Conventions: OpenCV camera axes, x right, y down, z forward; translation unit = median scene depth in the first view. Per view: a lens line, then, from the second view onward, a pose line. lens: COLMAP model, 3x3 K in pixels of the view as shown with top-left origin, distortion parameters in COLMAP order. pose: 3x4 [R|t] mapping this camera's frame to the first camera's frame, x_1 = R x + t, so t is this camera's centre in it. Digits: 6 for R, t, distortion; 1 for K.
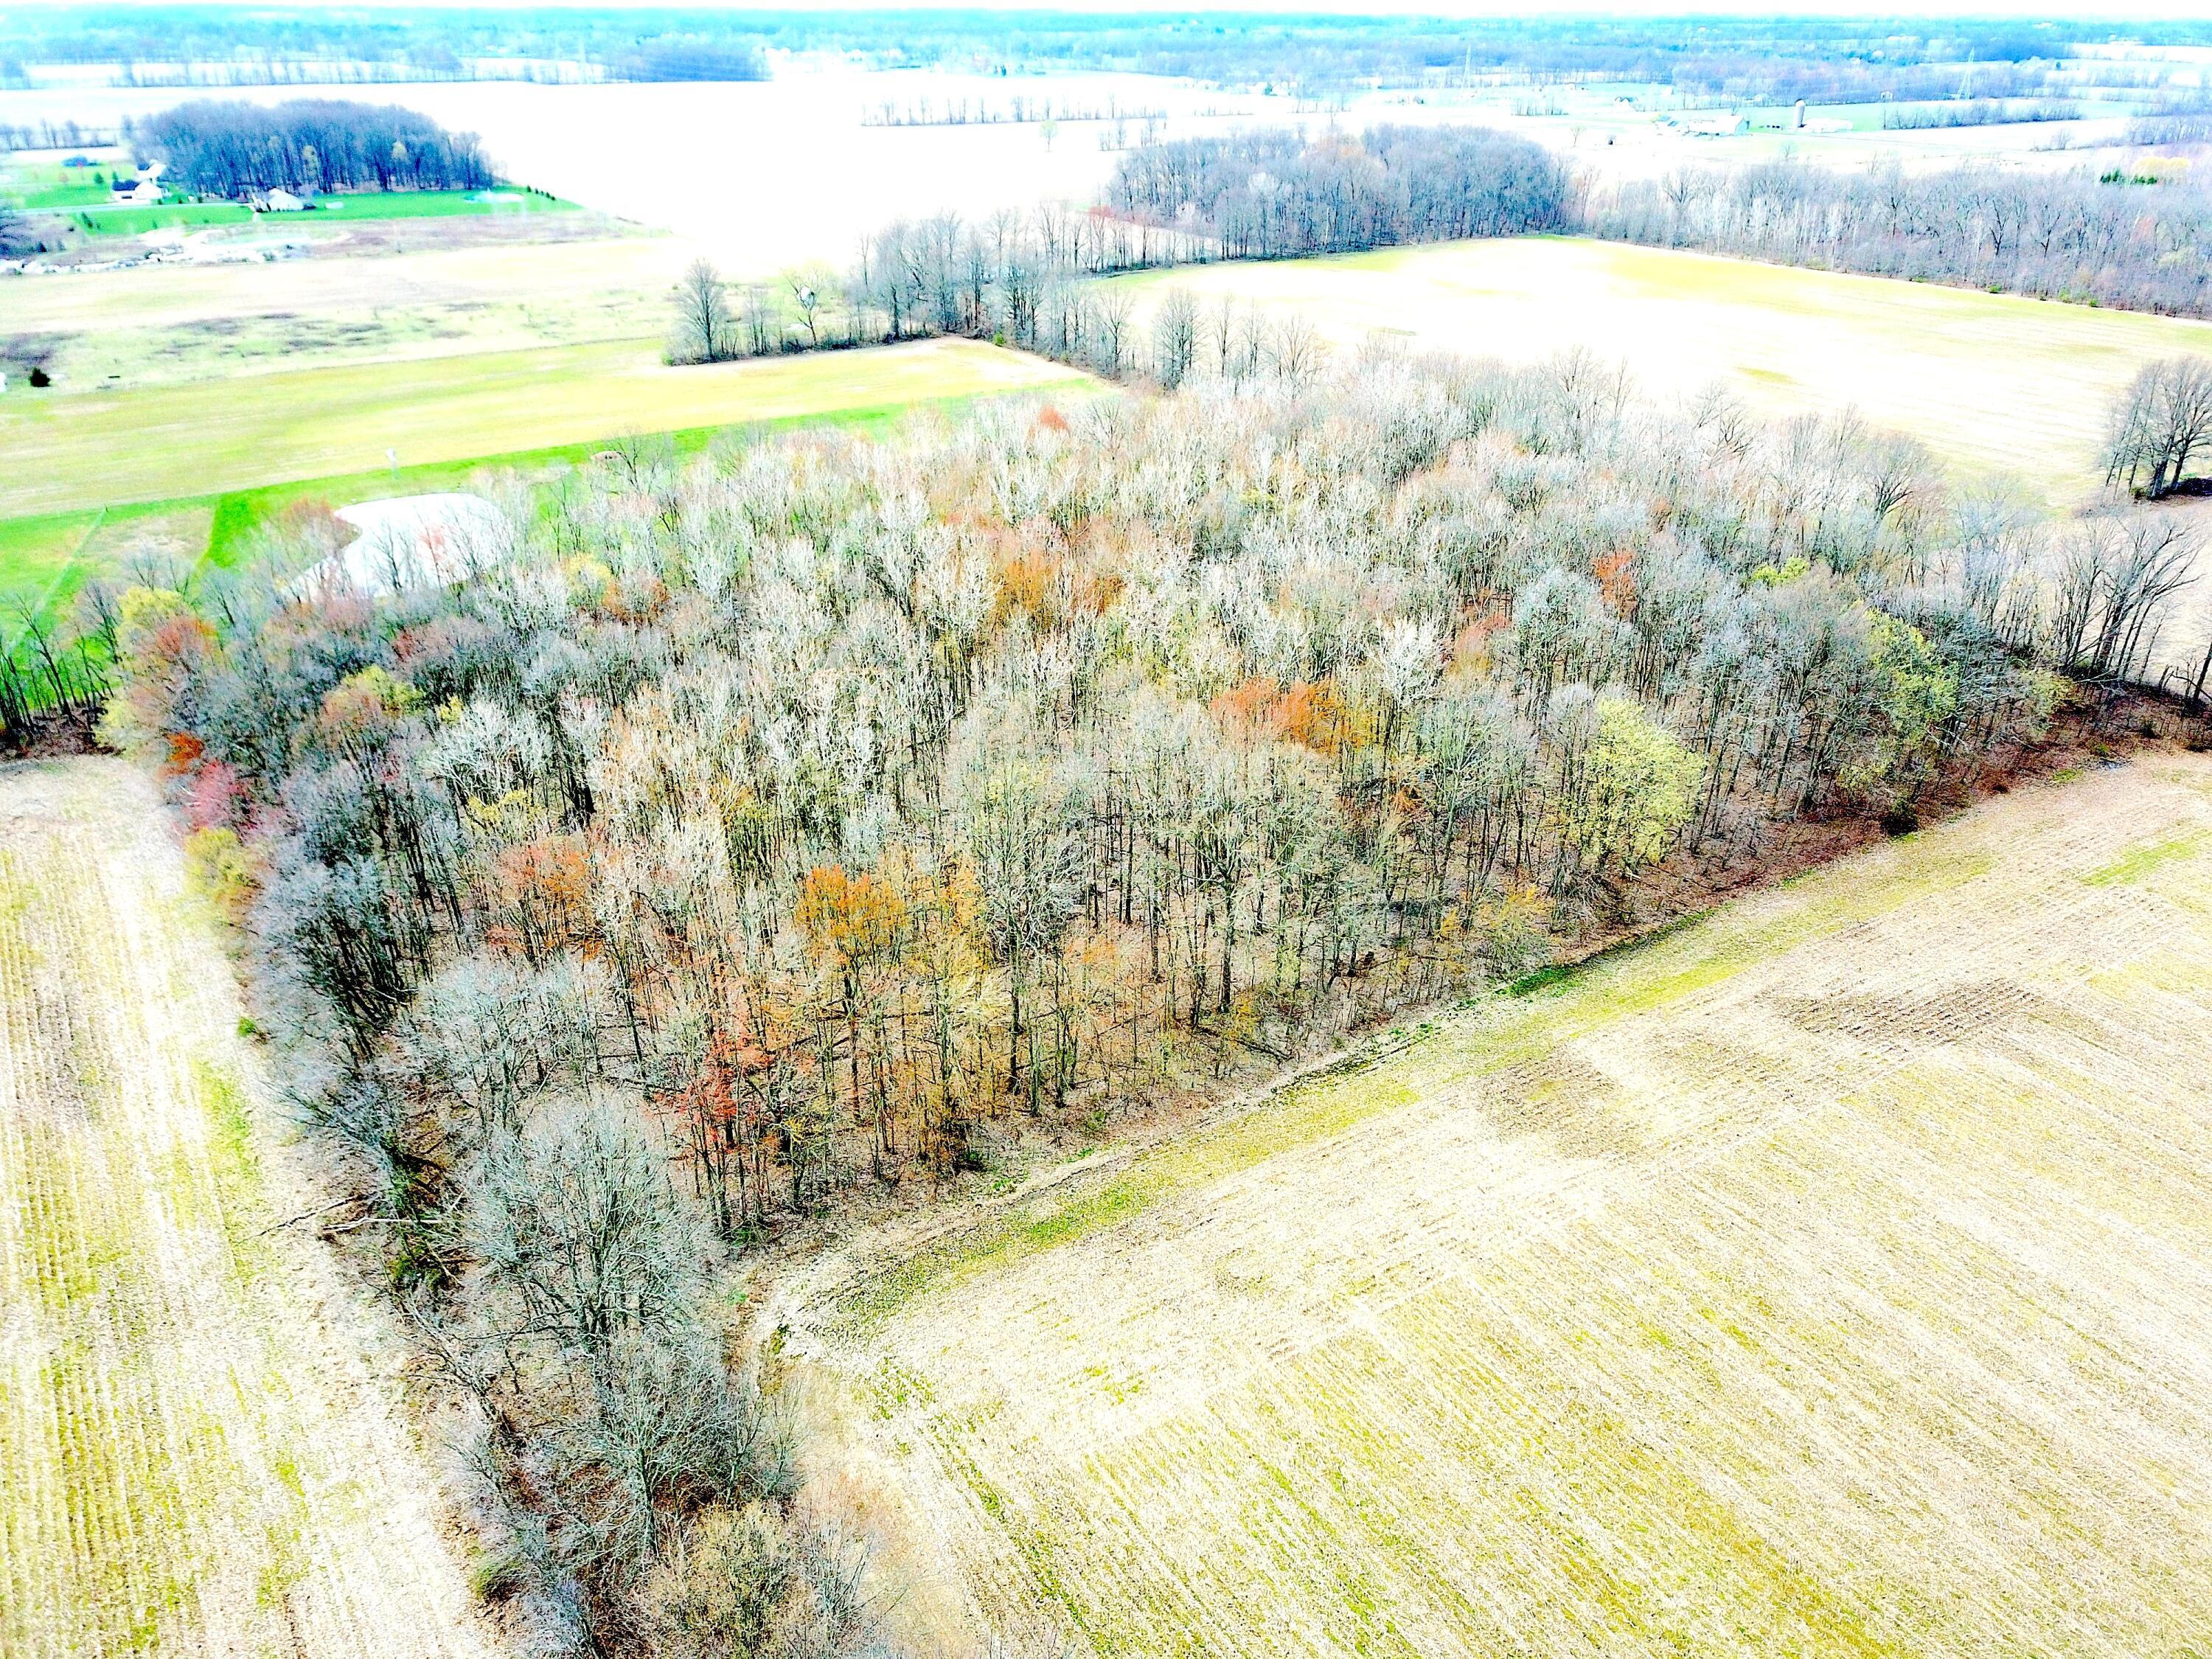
lens RADIAL K [[1693.2, 0, 1093.6], [0, 1693.2, 810.7], [0, 0, 1]] dist [0.020855, -0.014265]
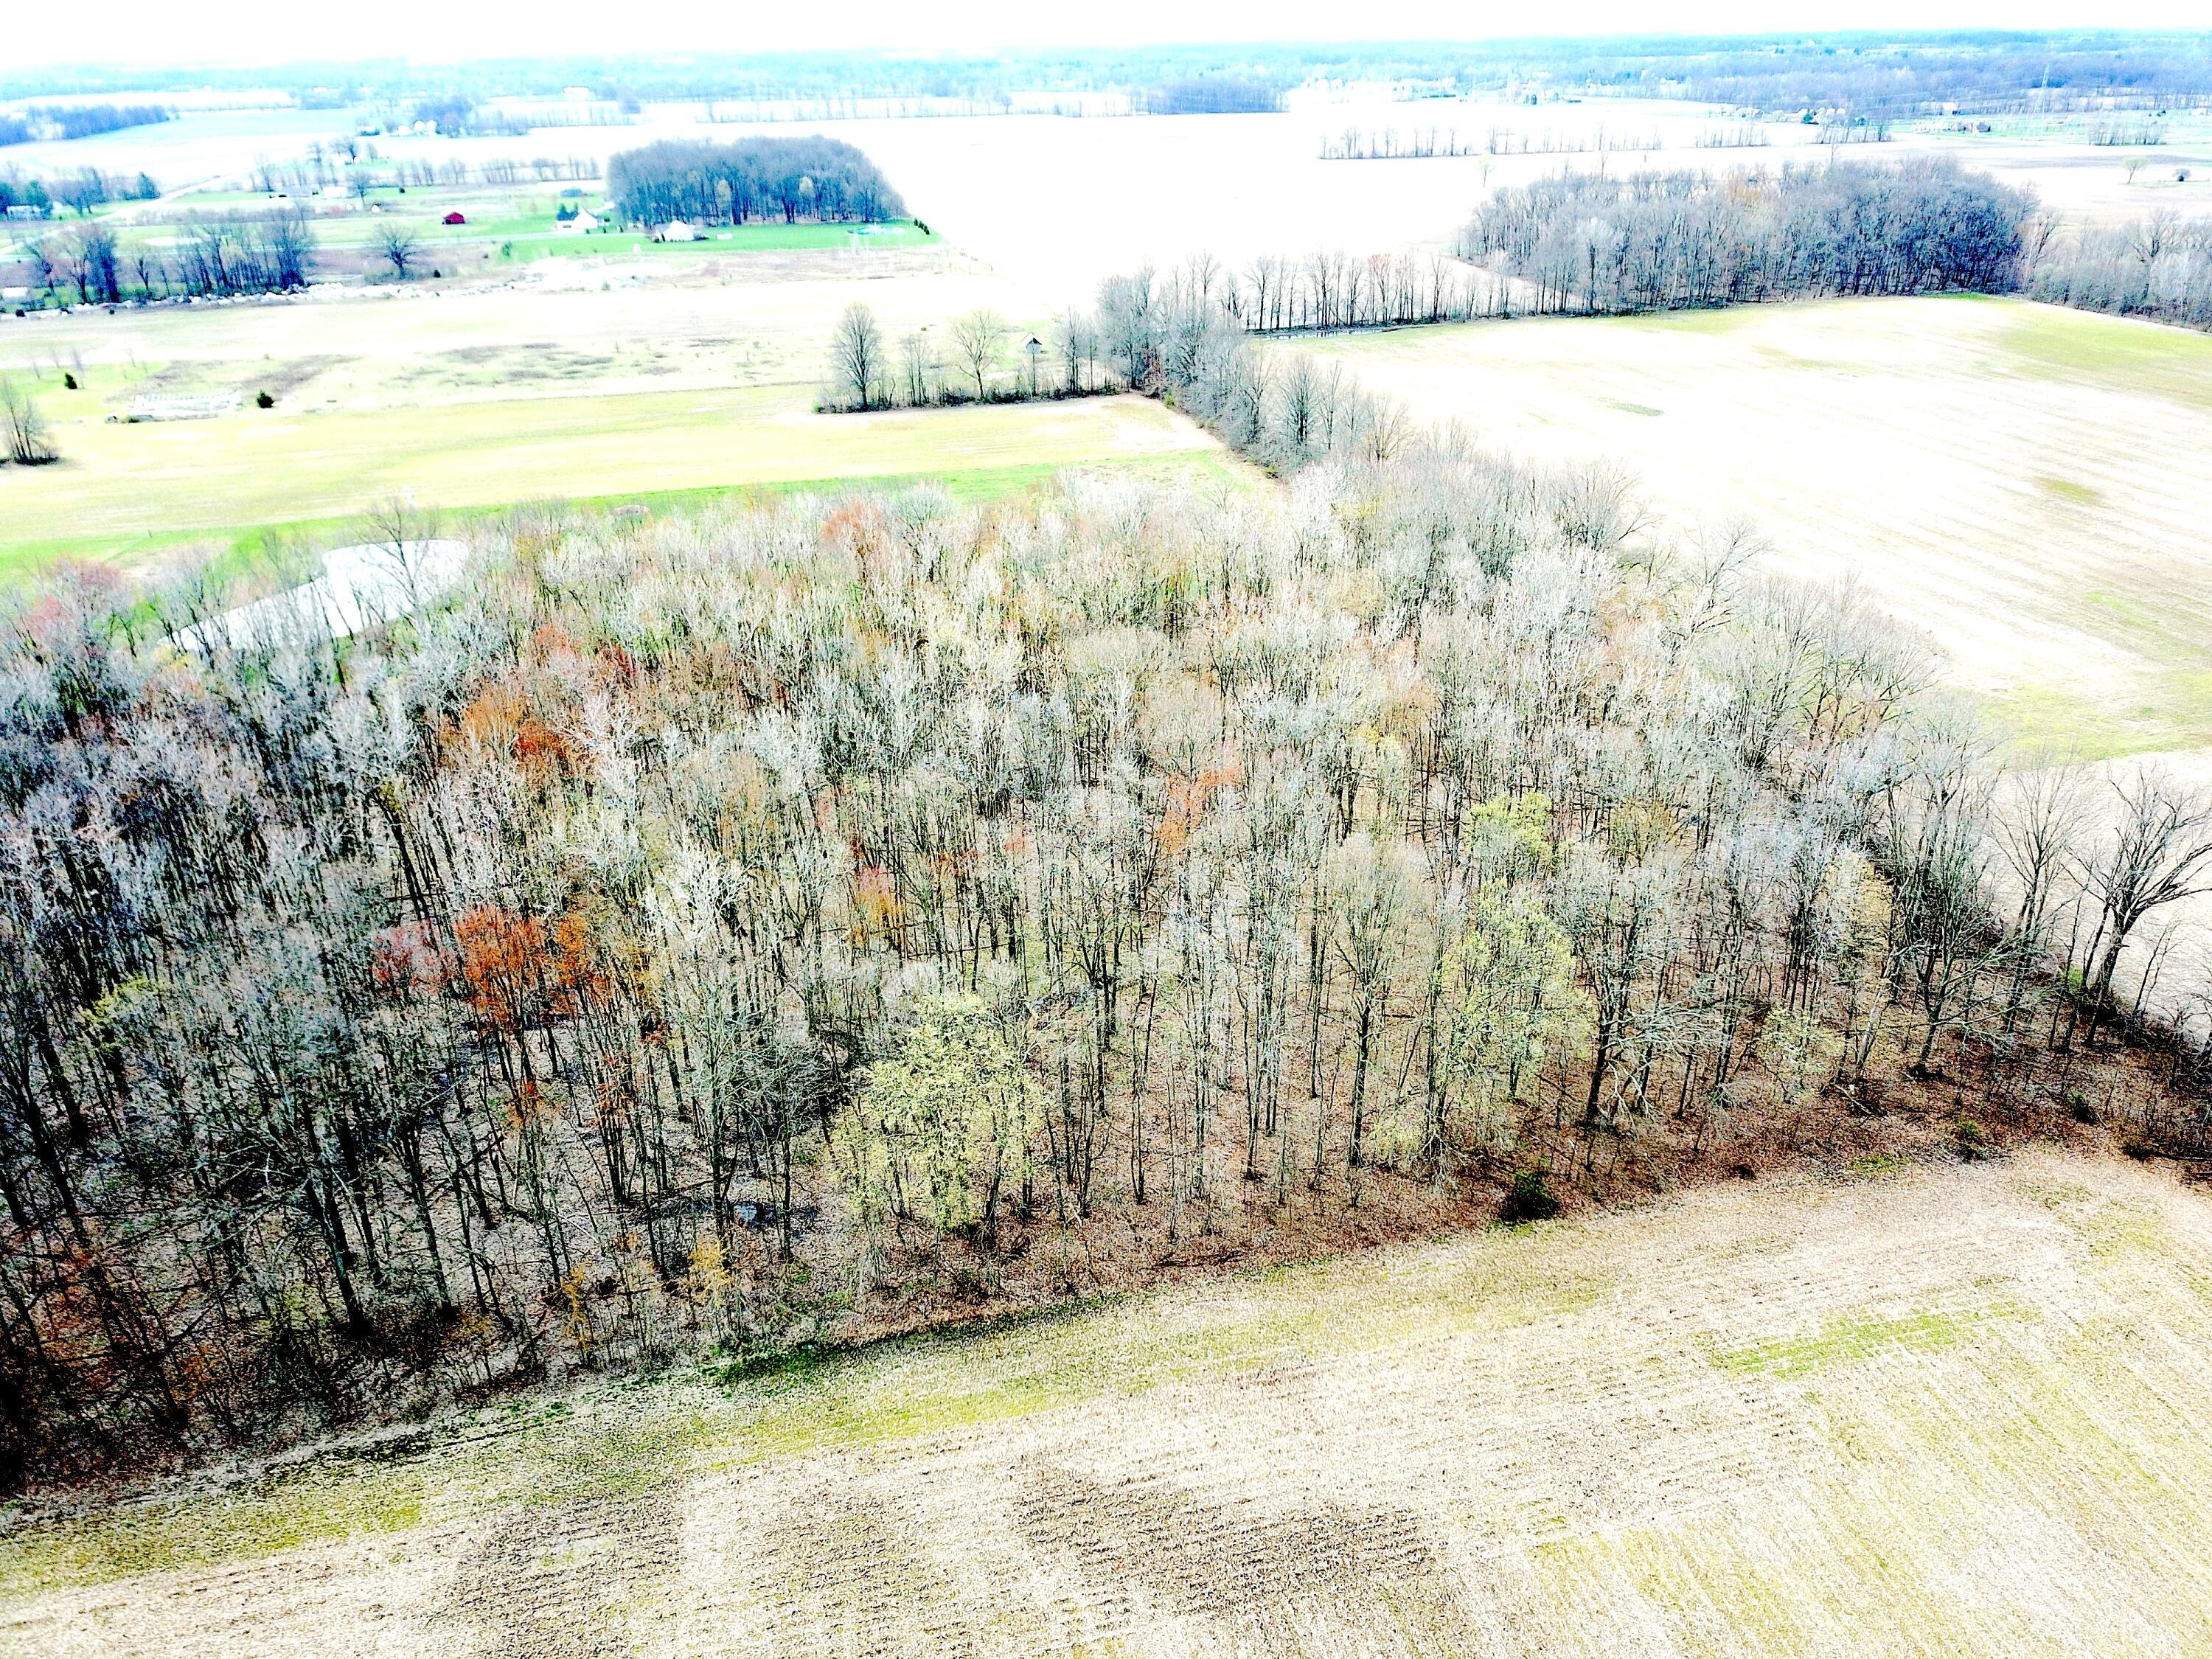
lens RADIAL K [[1693.2, 0, 1100.0], [0, 1693.2, 809.2], [0, 0, 1]] dist [0.020855, -0.014265]
pose [[0.947009, 0.116515, -0.299328, 0.535284], [-0.120887, 0.992659, 0.003939, -0.144194], [0.297589, 0.032455, 0.954142, 0.303615]]
